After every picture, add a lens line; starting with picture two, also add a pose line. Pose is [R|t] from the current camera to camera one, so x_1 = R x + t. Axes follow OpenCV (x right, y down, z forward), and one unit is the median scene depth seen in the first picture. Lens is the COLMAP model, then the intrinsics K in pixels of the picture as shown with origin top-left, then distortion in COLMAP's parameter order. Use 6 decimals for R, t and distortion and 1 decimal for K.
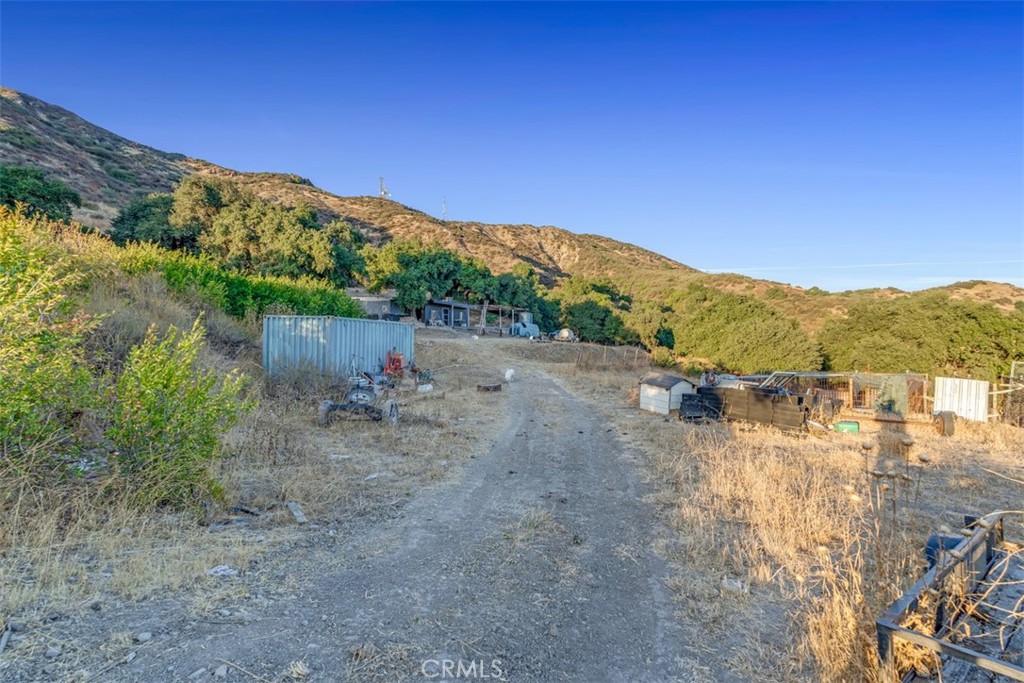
lens RADIAL K [[454.2, 0, 513.8], [0, 454.2, 339.8], [0, 0, 1]] dist [-0.003617, 0.001076]
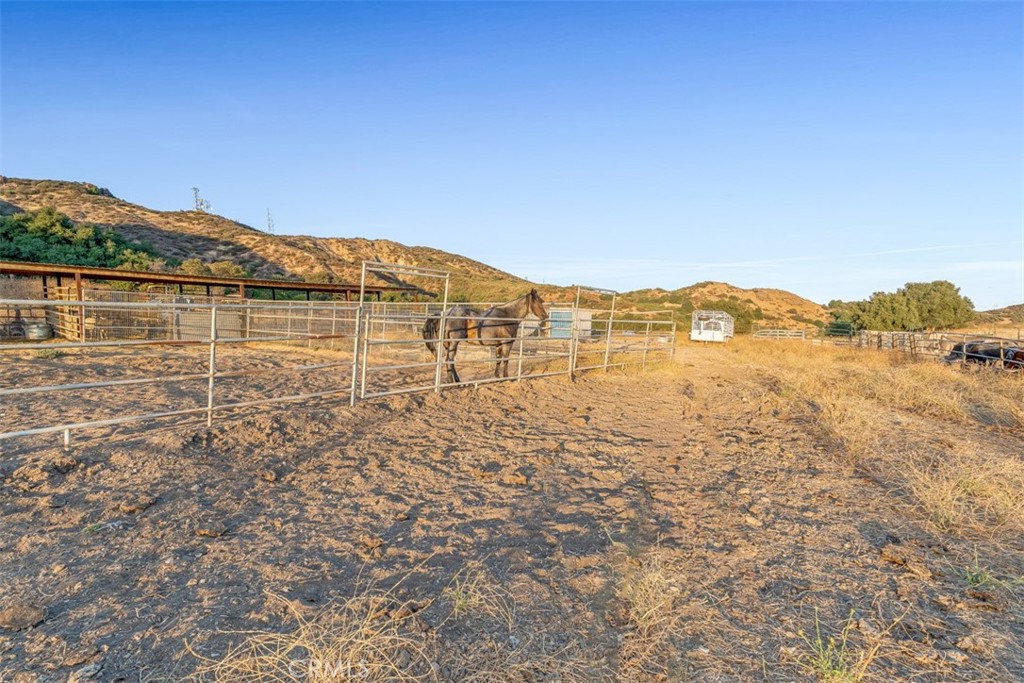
lens RADIAL K [[483.3, 0, 511.6], [0, 483.3, 341.8], [0, 0, 1]] dist [-0.000941, 0.000339]
pose [[0.928541, -0.073104, 0.363961, -0.084662], [0.077377, 0.996998, 0.002849, 0.000906], [-0.363077, 0.025516, 0.931410, -0.156835]]
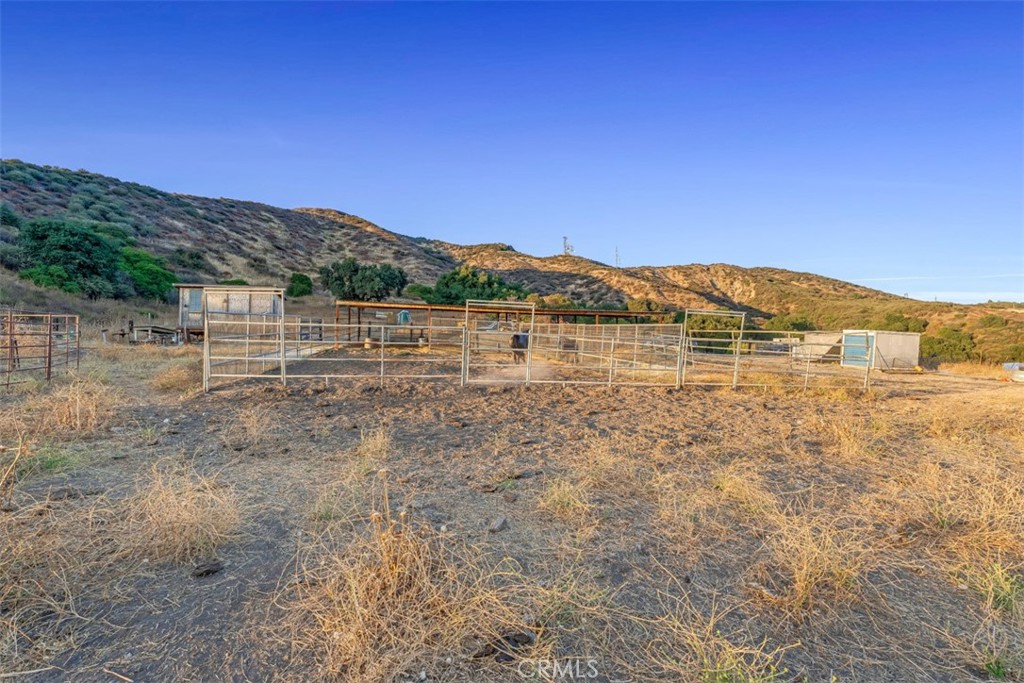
lens RADIAL K [[452.7, 0, 512.2], [0, 452.7, 338.6], [0, 0, 1]] dist [-0.000742, -0.000110]
pose [[0.949895, -0.036800, -0.310397, -0.072616], [0.012169, 0.996646, -0.080920, 0.002151], [0.312333, 0.073088, 0.947157, -0.163509]]
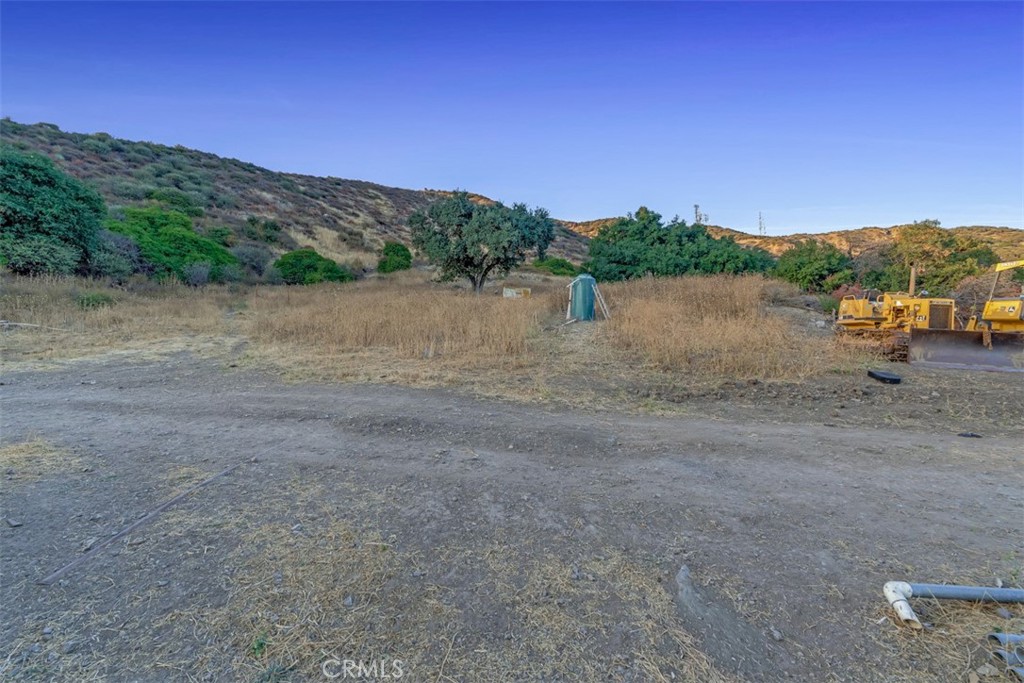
lens RADIAL K [[454.2, 0, 512.8], [0, 454.2, 339.6], [0, 0, 1]] dist [-0.003617, 0.001076]
pose [[0.850486, -0.029024, -0.525196, -0.128293], [0.005373, 0.998904, -0.046502, -0.008167], [0.525970, 0.036727, 0.849710, -0.090715]]
